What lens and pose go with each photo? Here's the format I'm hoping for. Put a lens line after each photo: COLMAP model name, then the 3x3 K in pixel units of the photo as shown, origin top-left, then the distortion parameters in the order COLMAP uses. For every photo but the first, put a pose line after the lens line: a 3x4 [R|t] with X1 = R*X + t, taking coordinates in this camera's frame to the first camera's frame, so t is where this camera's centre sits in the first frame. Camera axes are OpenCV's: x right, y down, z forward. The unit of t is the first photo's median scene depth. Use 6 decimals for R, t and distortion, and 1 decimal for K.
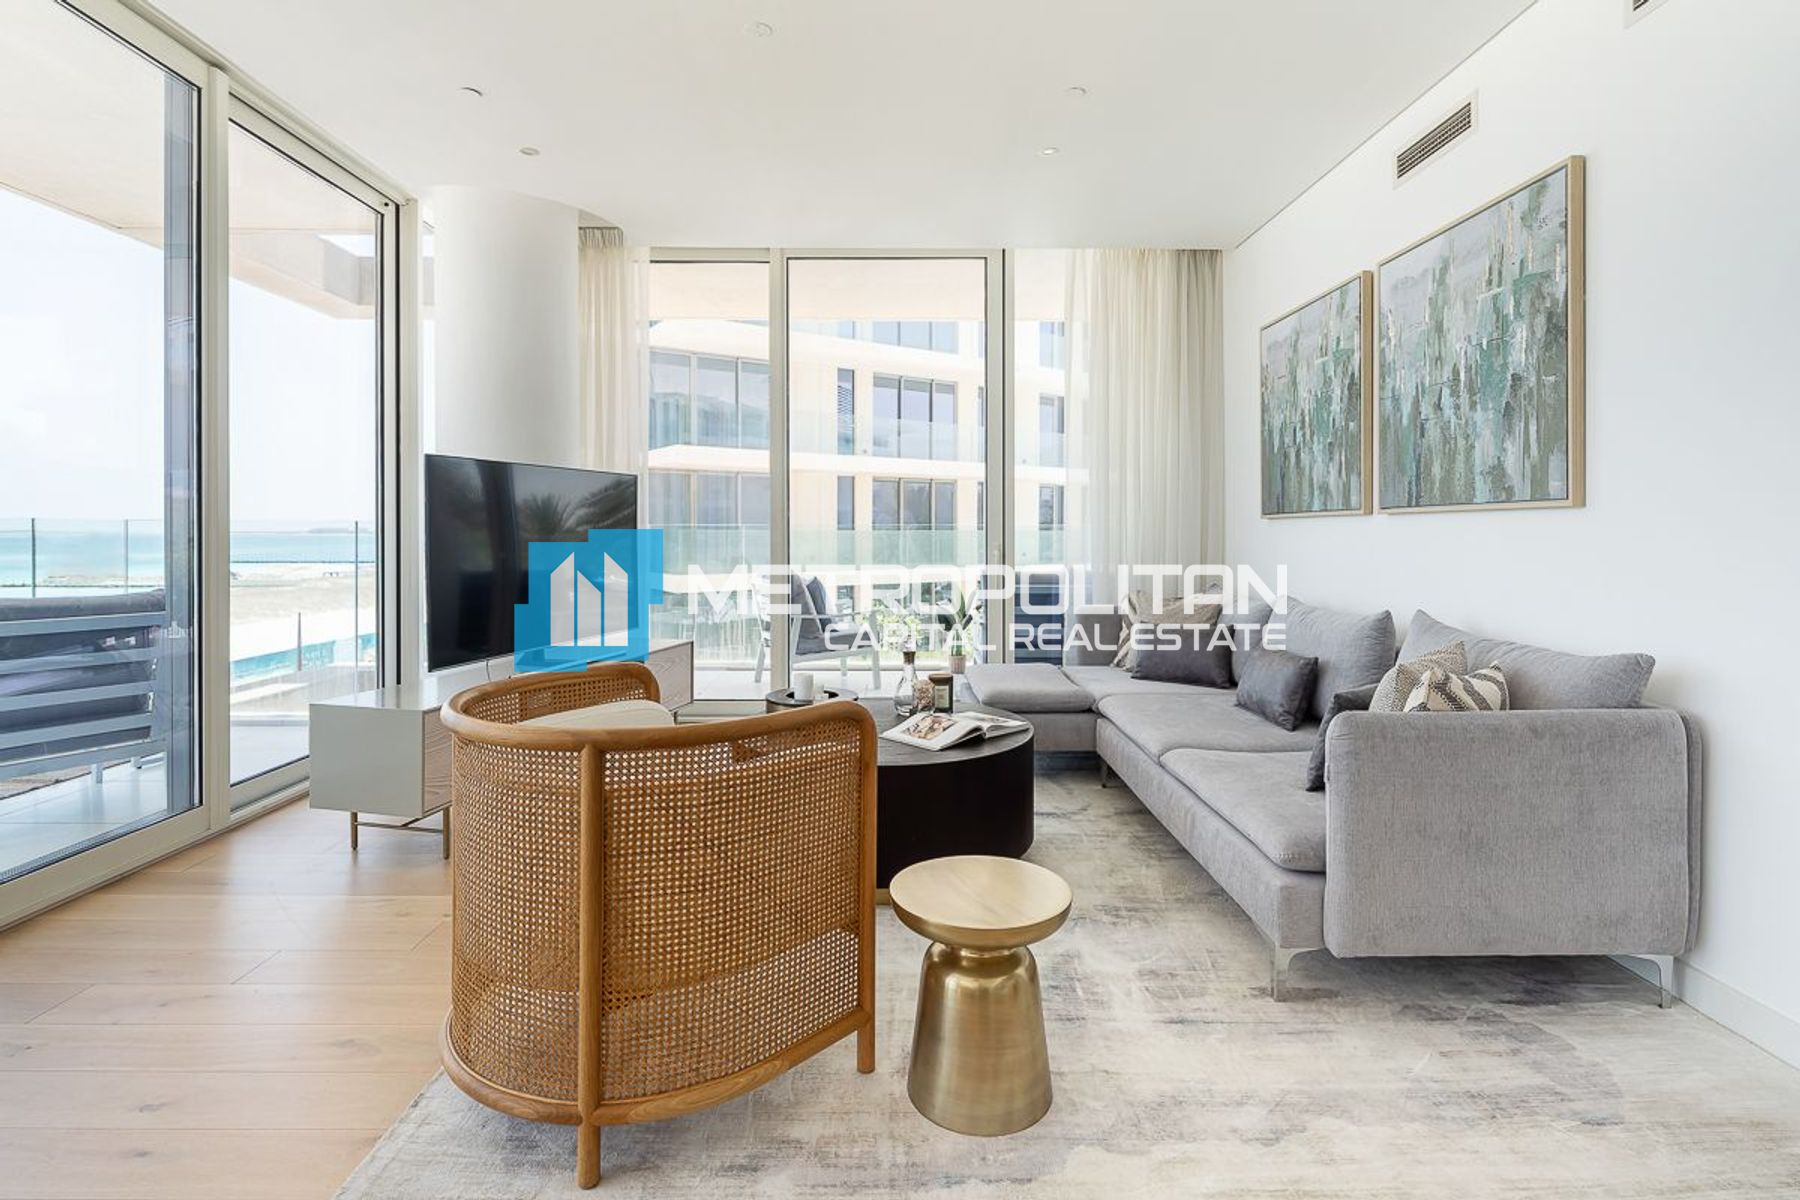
lens RADIAL K [[881.5, 0, 897.8], [0, 881.5, 540.1], [0, 0, 1]] dist [-0.000597, -0.000402]
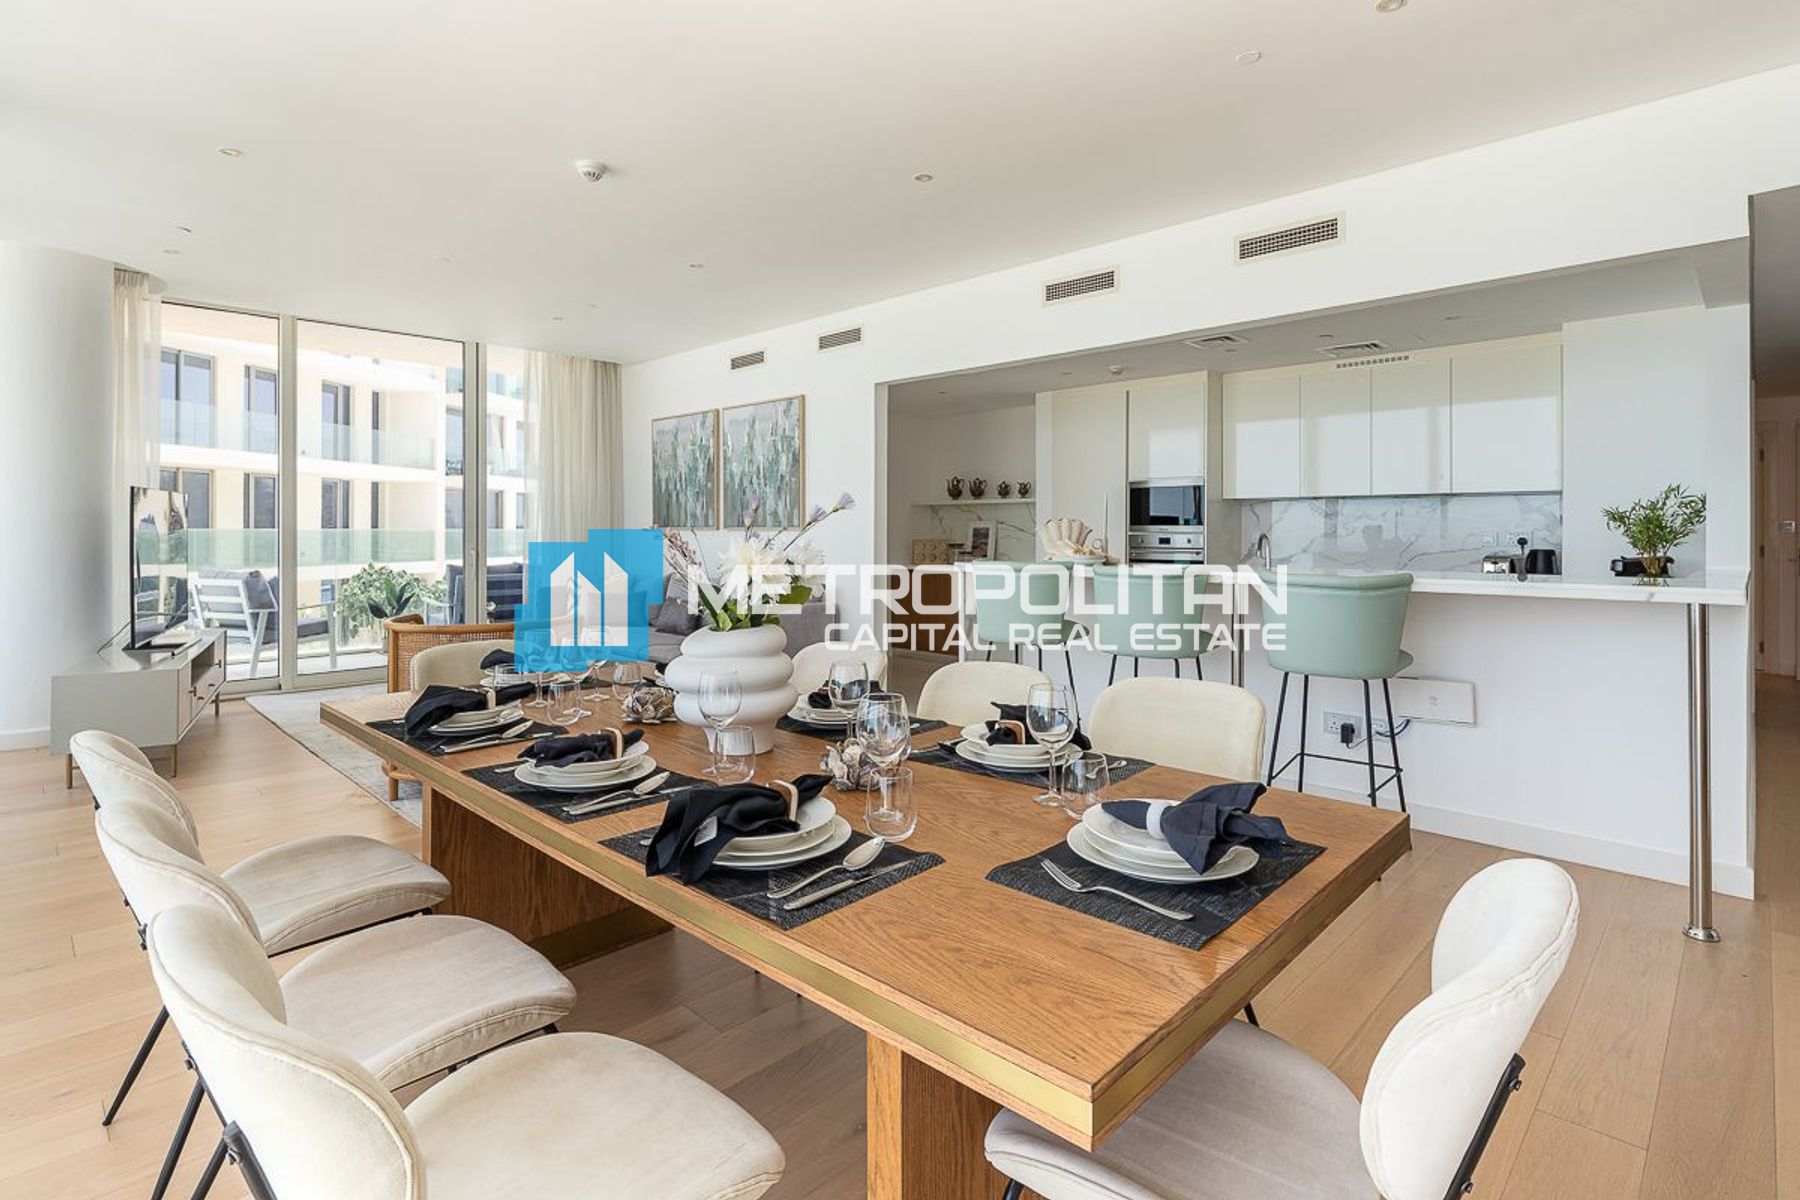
lens RADIAL K [[881.5, 0, 897.8], [0, 881.5, 540.1], [0, 0, 1]] dist [-0.000597, -0.000402]
pose [[0.704997, -0.006420, 0.709181, -0.594380], [0.003174, 0.999978, 0.005897, -0.015425], [-0.709203, -0.001906, 0.705002, -0.700735]]
